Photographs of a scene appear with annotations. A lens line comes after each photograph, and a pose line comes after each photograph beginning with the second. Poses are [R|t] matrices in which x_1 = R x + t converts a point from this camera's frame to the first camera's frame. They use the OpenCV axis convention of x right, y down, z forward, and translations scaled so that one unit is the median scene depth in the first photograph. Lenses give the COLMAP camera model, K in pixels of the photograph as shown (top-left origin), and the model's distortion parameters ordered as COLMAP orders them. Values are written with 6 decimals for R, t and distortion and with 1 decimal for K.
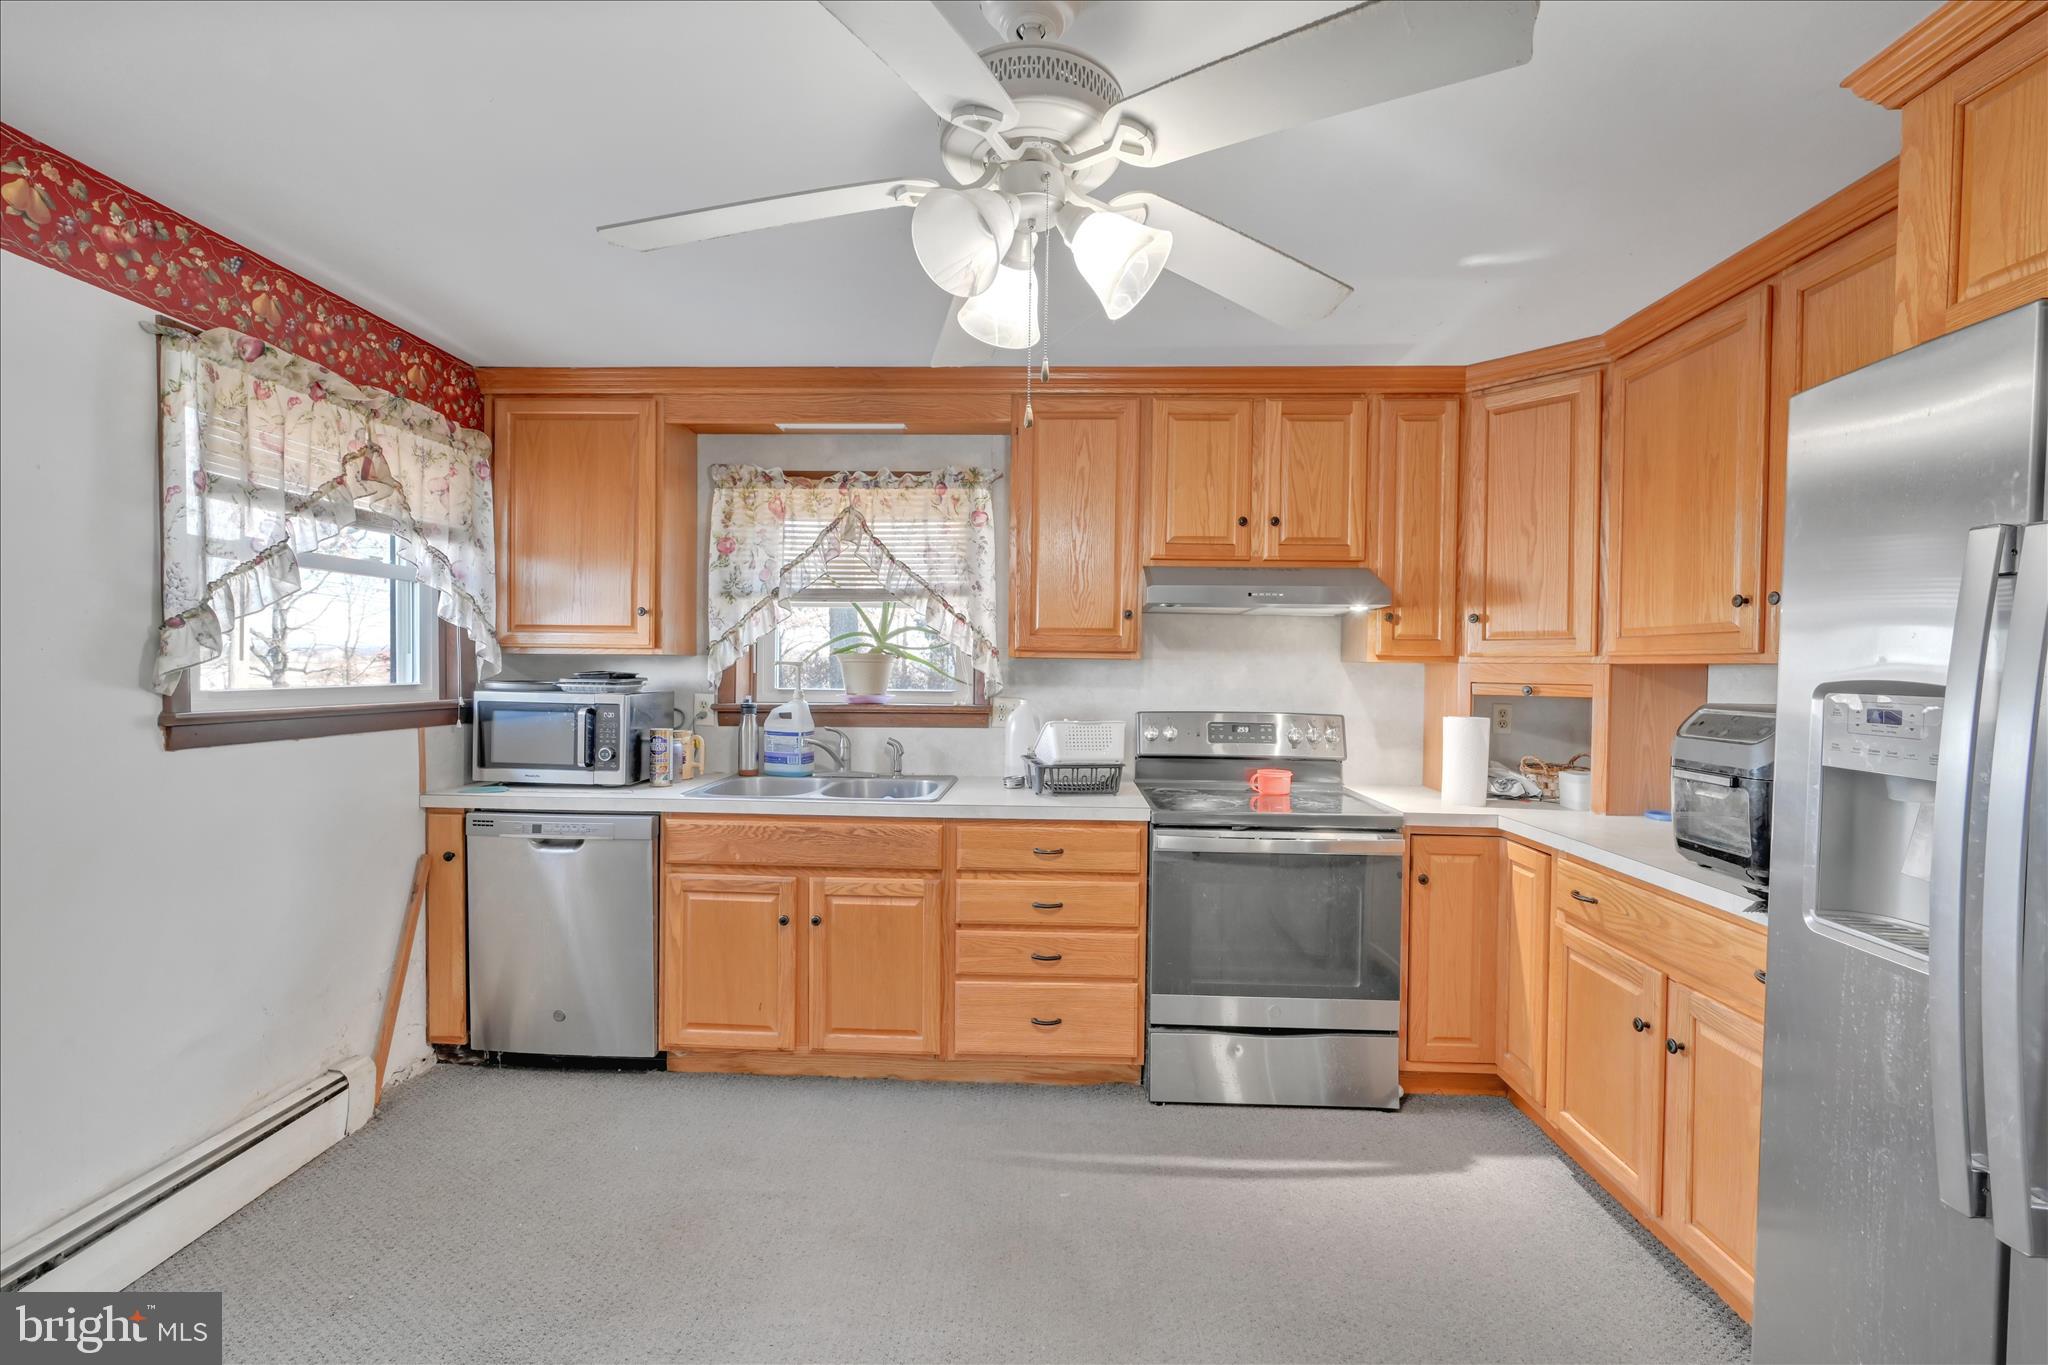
lens RADIAL K [[877.3, 0, 1014.0], [0, 877.3, 678.0], [0, 0, 1]] dist [0.001334, 0.000870]
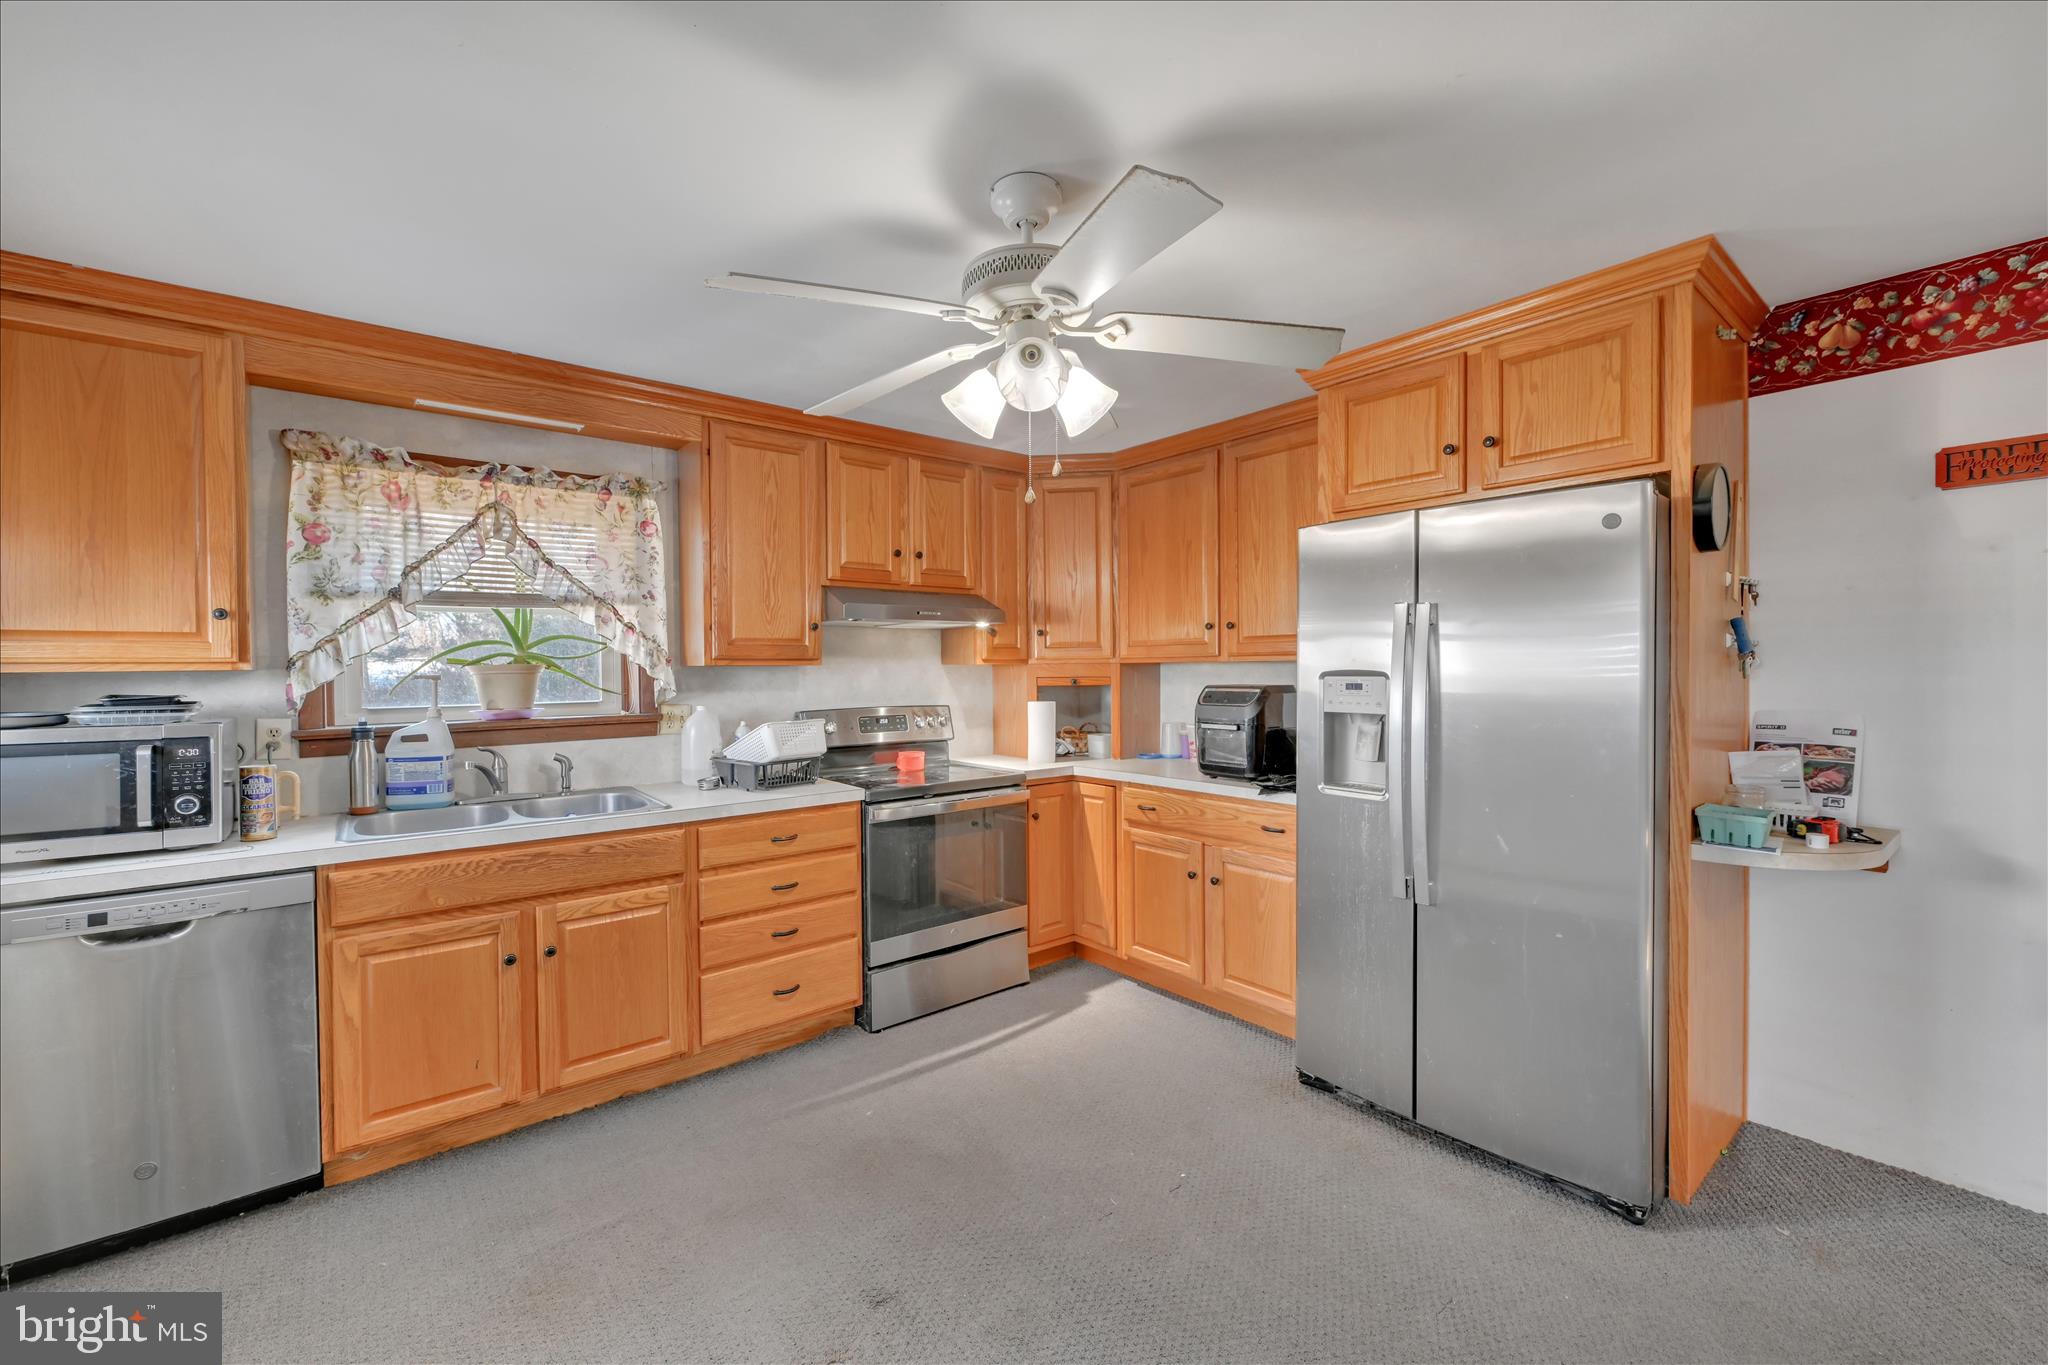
lens RADIAL K [[827.7, 0, 1016.3], [0, 827.7, 677.8], [0, 0, 1]] dist [0.002898, 0.000340]
pose [[0.753095, -0.027408, 0.657340, -0.417425], [0.028481, 0.999553, 0.009046, -0.008173], [-0.657295, 0.011909, 0.753540, 0.006434]]
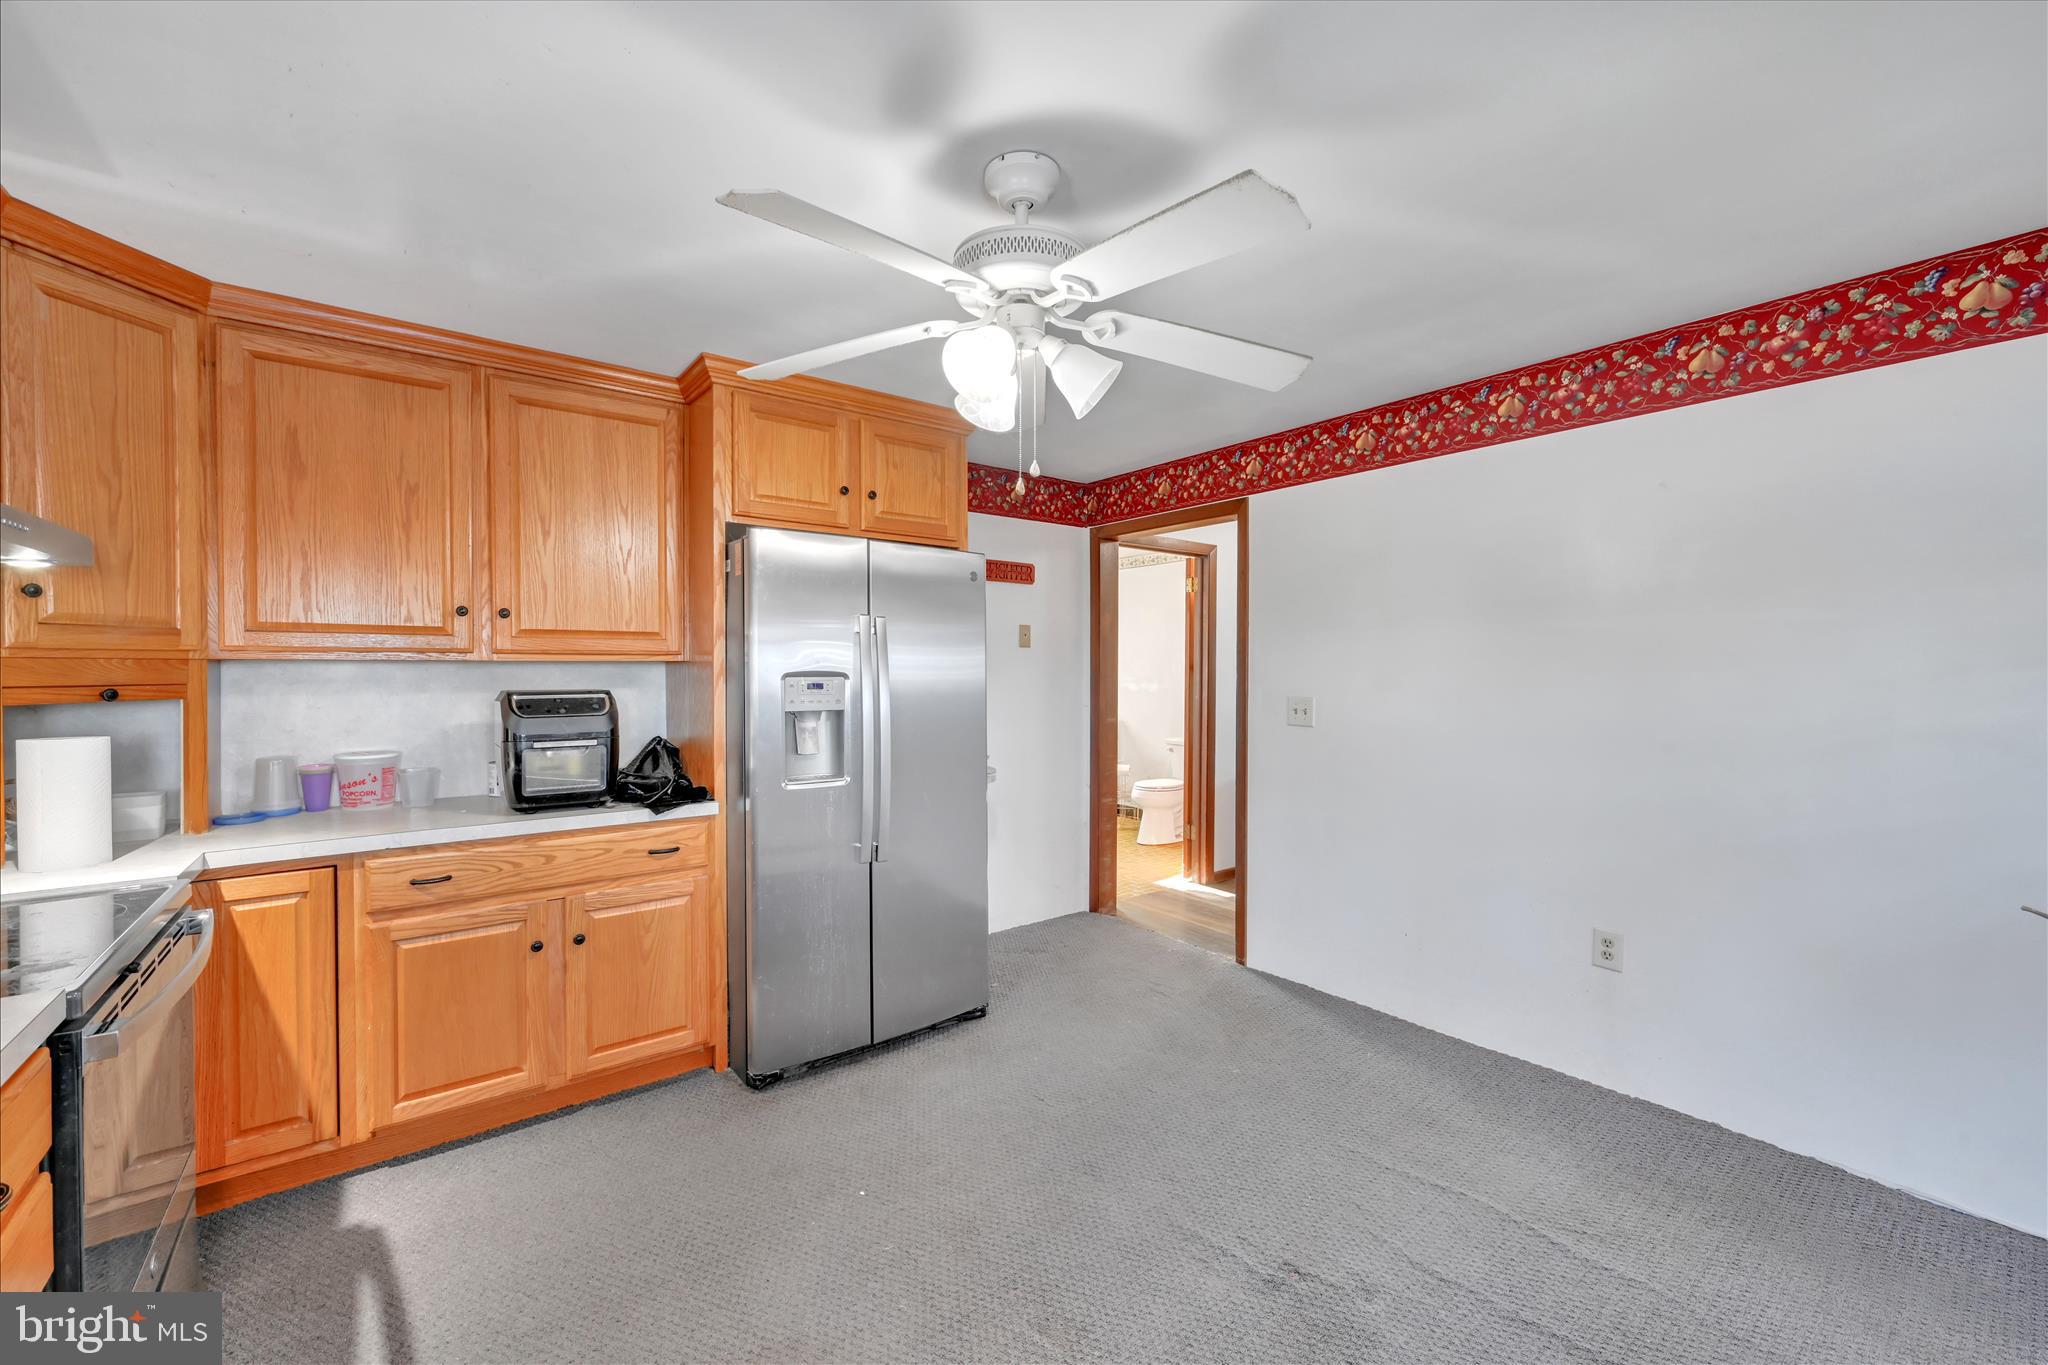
lens RADIAL K [[827.7, 0, 1005.8], [0, 827.7, 680.6], [0, 0, 1]] dist [0.002898, 0.000340]
pose [[-0.636272, -0.020159, 0.771201, -0.450312], [0.006161, 0.999494, 0.031209, -0.015717], [-0.771440, 0.024608, -0.635826, 0.873278]]
